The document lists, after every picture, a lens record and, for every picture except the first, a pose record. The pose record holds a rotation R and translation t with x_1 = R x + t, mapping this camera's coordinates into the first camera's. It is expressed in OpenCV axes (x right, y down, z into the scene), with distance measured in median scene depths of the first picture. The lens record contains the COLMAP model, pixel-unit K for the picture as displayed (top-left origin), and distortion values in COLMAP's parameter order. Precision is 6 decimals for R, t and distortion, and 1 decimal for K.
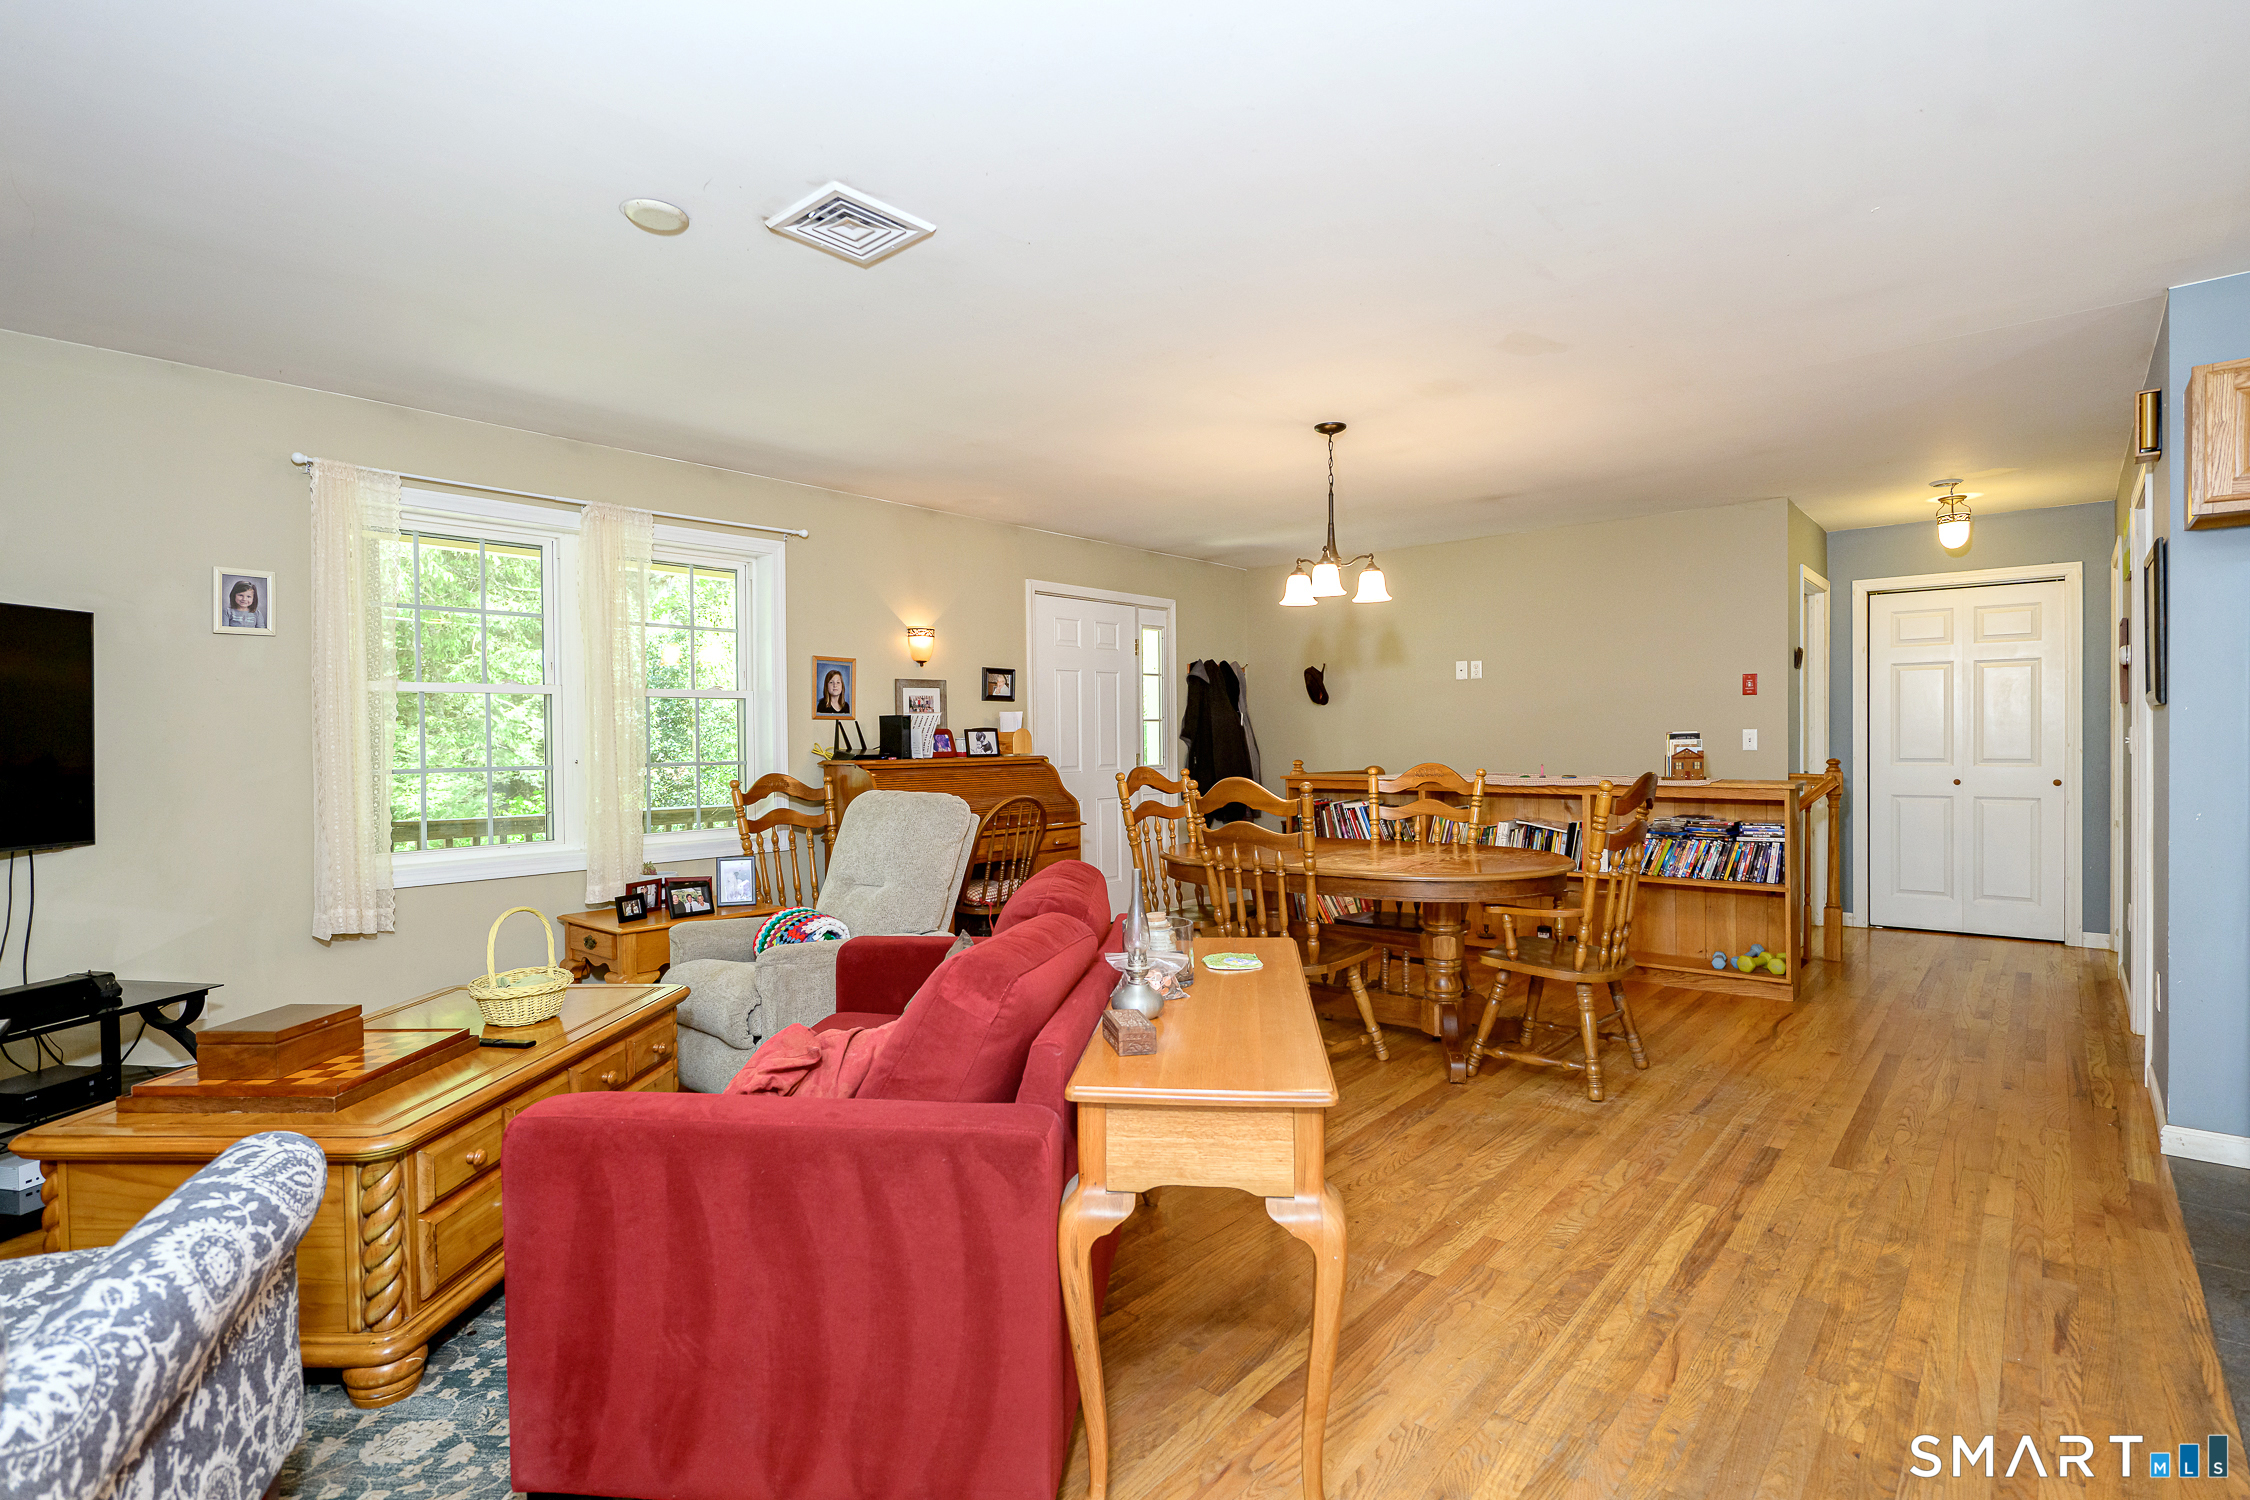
lens RADIAL K [[1082.6, 0, 1129.2], [0, 1082.6, 751.6], [0, 0, 1]] dist [-0.004766, -0.001053]
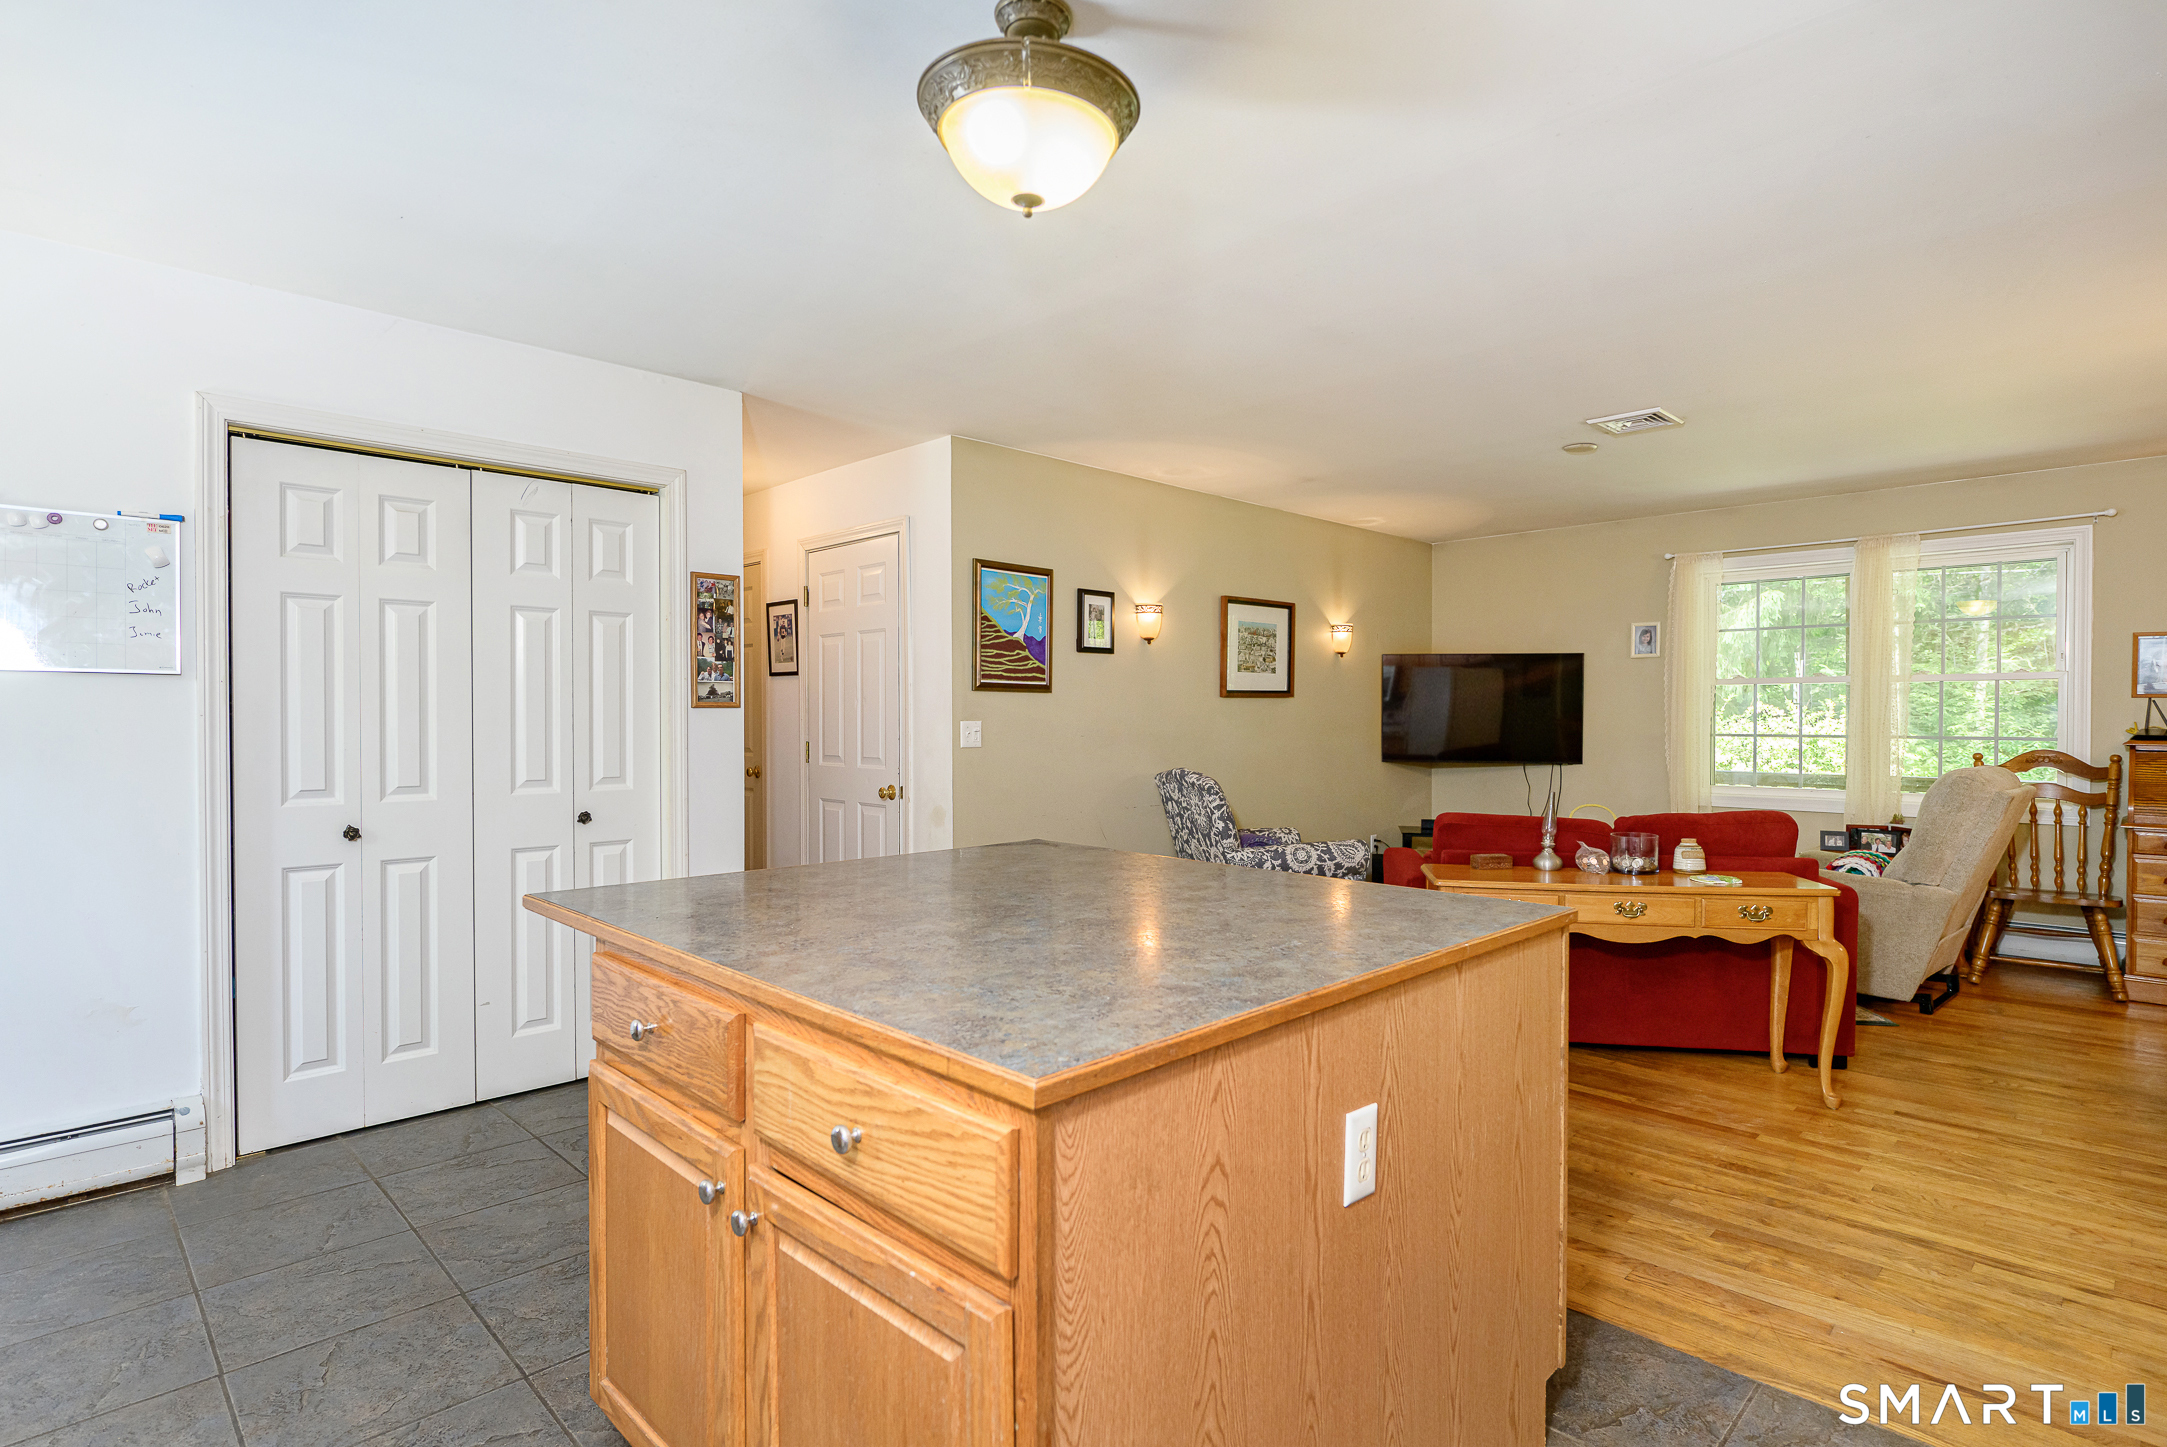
lens RADIAL K [[1082.5, 0, 1085.9], [0, 1082.5, 727.1], [0, 0, 1]] dist [-0.005277, -0.000312]
pose [[-0.084681, 0.022894, -0.996145, 0.985148], [-0.011850, 0.999642, 0.023981, -0.019761], [0.996338, 0.013835, -0.084380, 0.179348]]
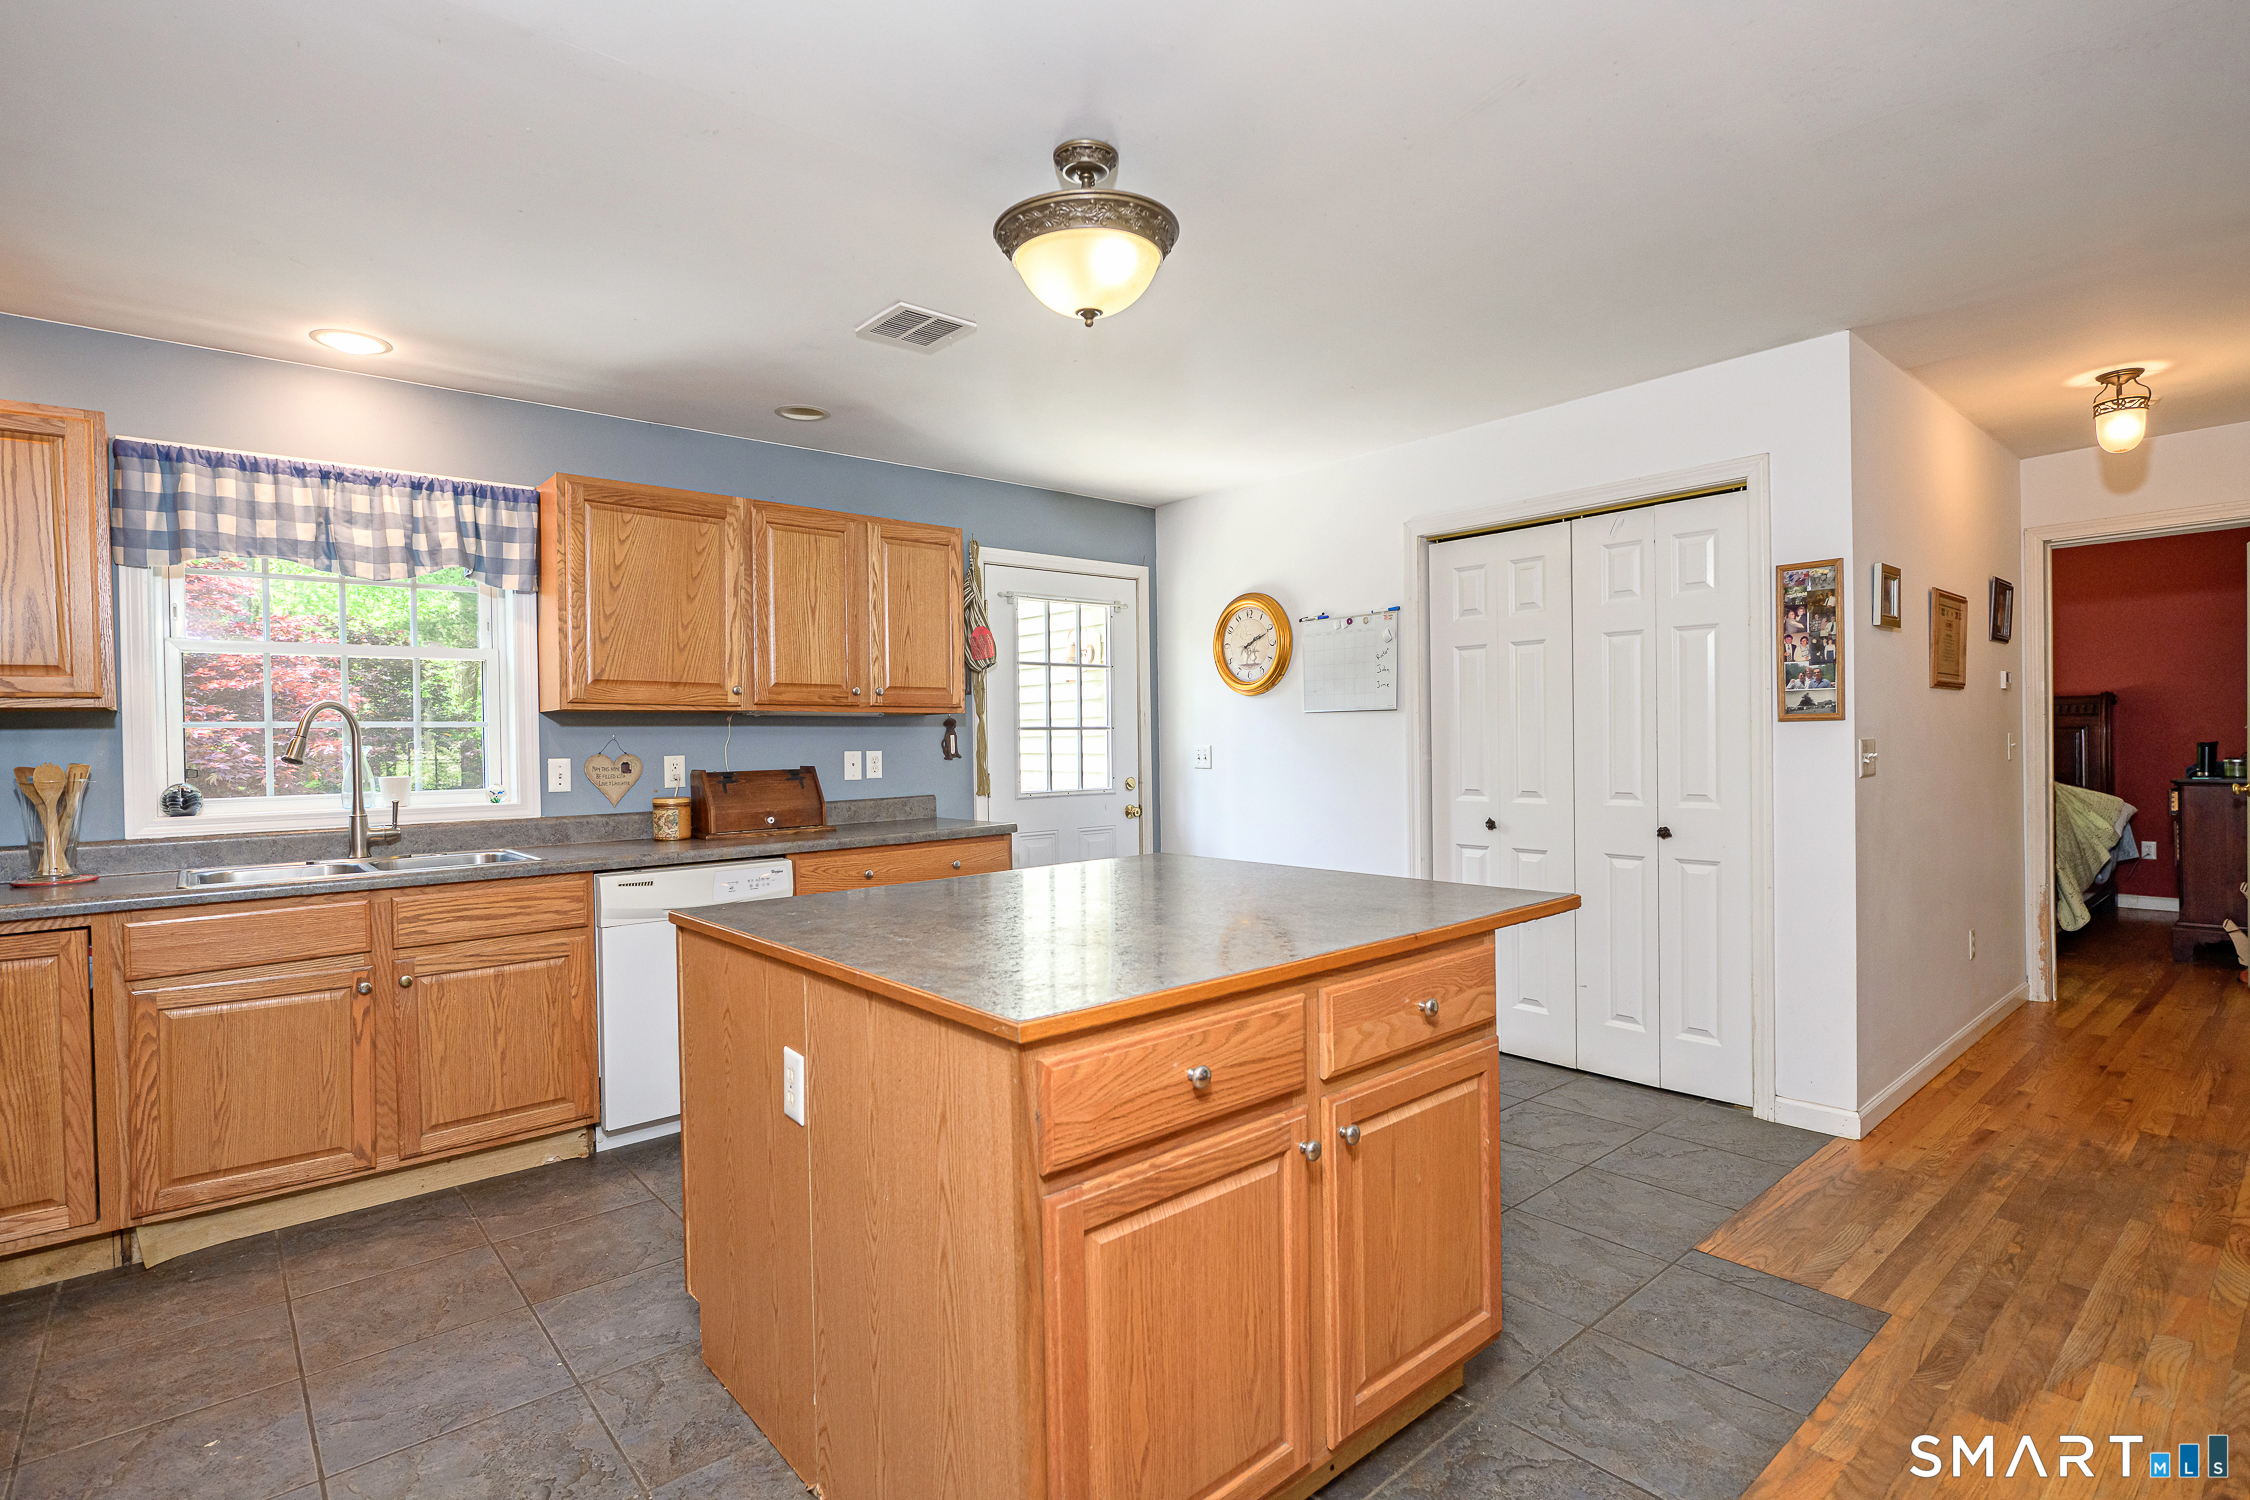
lens RADIAL K [[1082.6, 0, 1129.2], [0, 1082.6, 751.6], [0, 0, 1]] dist [-0.004766, -0.001053]
pose [[-0.988231, 0.026406, 0.150672, 0.425395], [0.030333, 0.999256, 0.023821, -0.021709], [-0.149931, 0.028111, -0.988297, 0.661016]]
